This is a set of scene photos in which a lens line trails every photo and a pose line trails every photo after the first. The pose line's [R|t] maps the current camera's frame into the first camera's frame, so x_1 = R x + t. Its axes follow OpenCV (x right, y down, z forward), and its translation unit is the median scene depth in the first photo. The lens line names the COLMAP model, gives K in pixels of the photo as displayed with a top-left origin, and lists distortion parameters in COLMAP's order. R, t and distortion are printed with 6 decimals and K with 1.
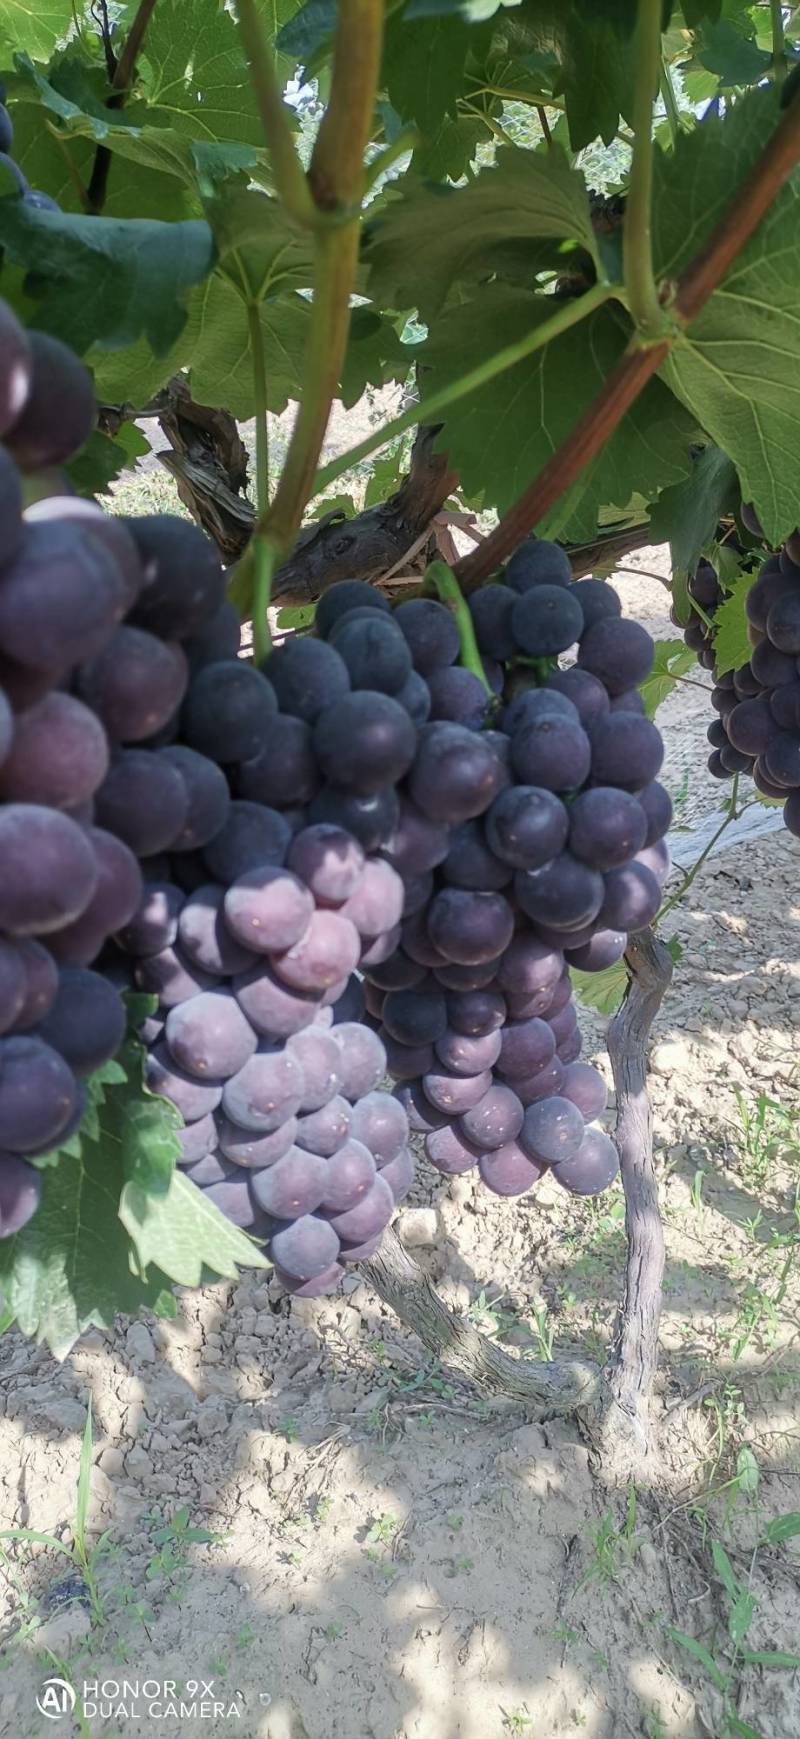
lens RADIAL K [[1412.0, 0, 400.0], [0, 1412.0, 869.5], [0, 0, 1]] dist [0.040313, -0.010623]
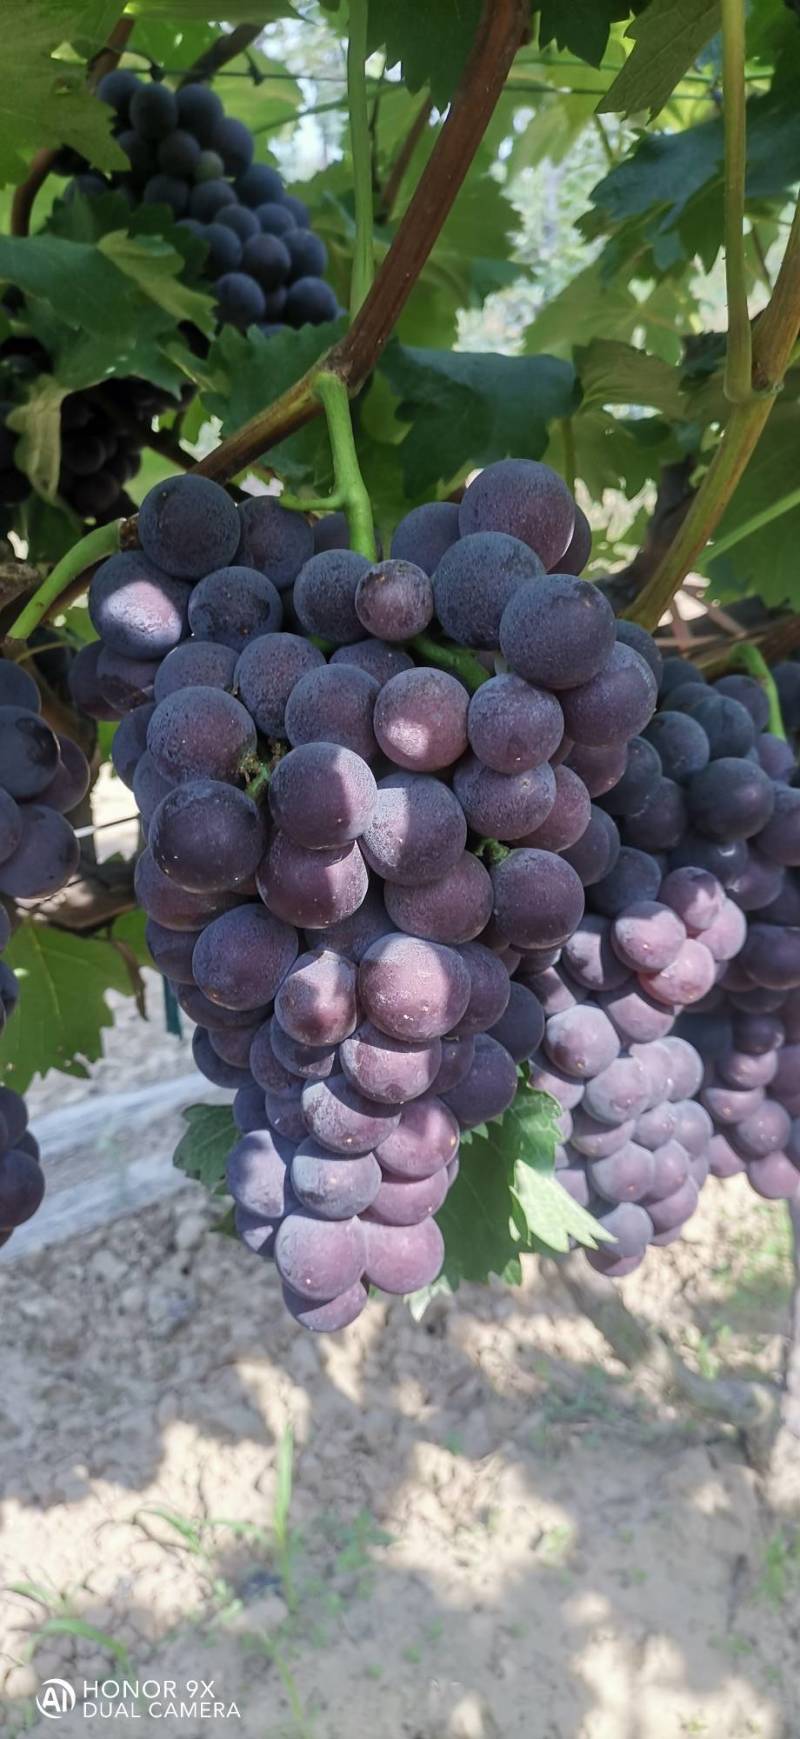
lens RADIAL K [[1420.1, 0, 400.0], [0, 1420.1, 869.5], [0, 0, 1]] dist [0.027877, -0.006066]
pose [[0.997734, 0.018282, -0.064755, -0.072868], [-0.020102, 0.999418, -0.027571, 0.002823], [0.064213, 0.028810, 0.997520, -0.074076]]
